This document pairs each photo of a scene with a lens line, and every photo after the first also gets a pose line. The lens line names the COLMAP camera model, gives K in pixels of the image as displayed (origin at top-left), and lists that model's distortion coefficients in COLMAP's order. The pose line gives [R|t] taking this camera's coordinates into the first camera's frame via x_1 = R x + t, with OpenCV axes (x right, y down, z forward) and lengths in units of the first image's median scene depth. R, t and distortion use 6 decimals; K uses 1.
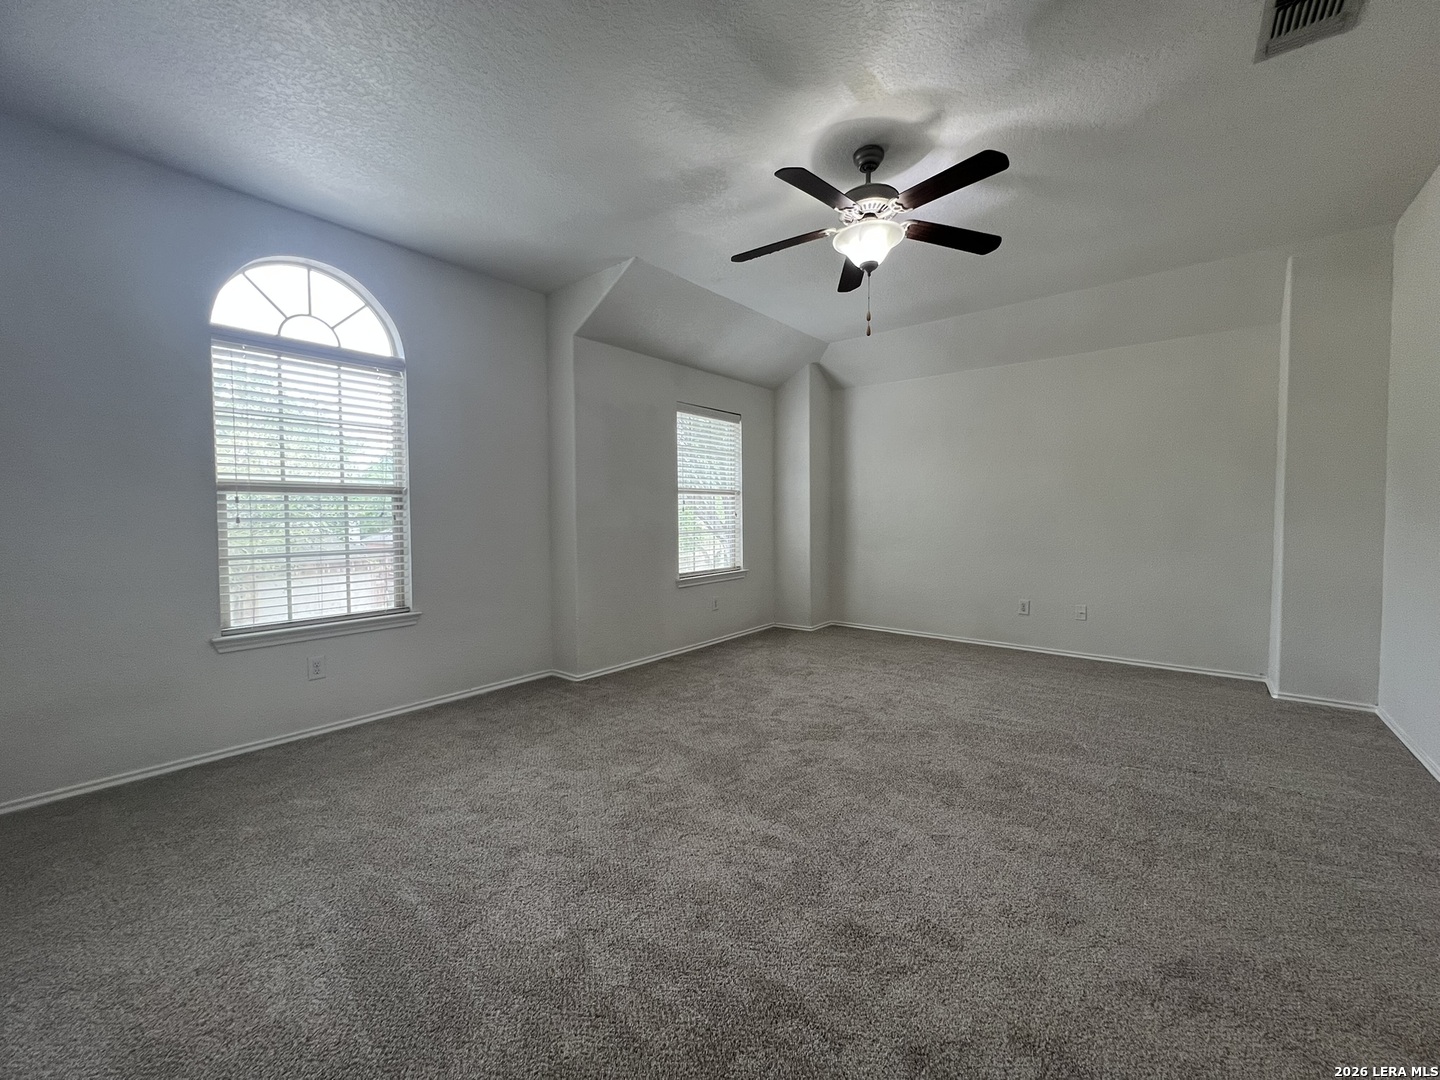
lens RADIAL K [[576.1, 0, 707.6], [0, 576.1, 532.9], [0, 0, 1]] dist [0.004958, 0.000250]
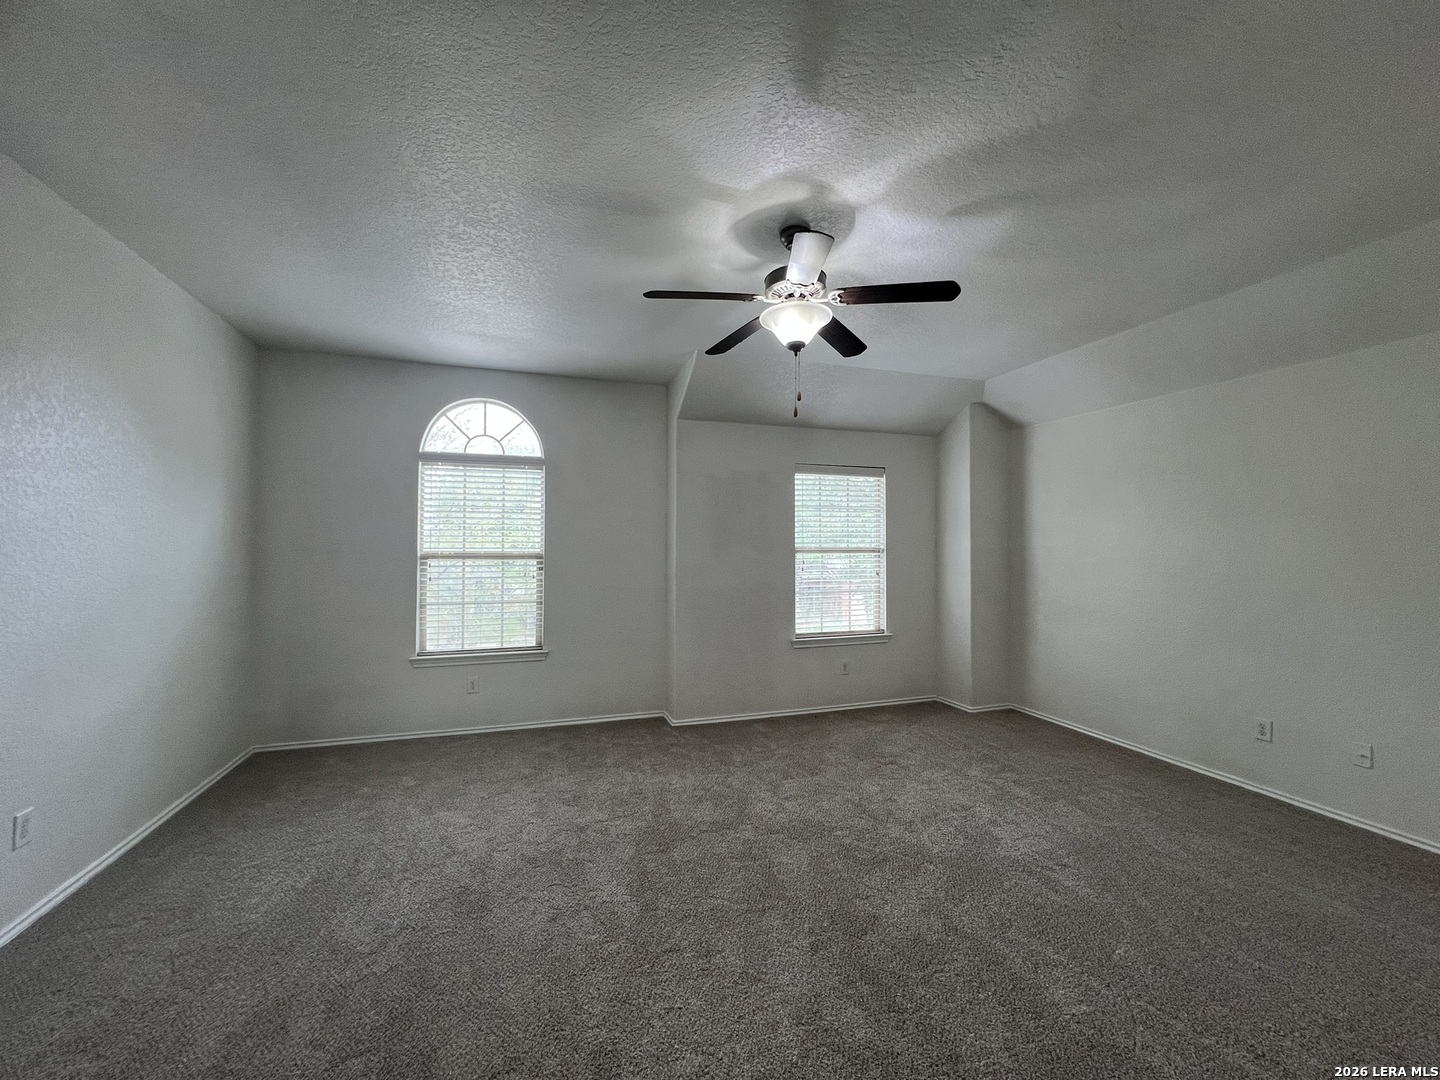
lens RADIAL K [[576.1, 0, 719.3], [0, 576.1, 532.2], [0, 0, 1]] dist [0.004958, 0.000250]
pose [[0.847427, -0.003464, -0.530900, 0.497080], [-0.024692, 0.998640, -0.045929, -0.075870], [0.530337, 0.052030, 0.846189, 0.097871]]
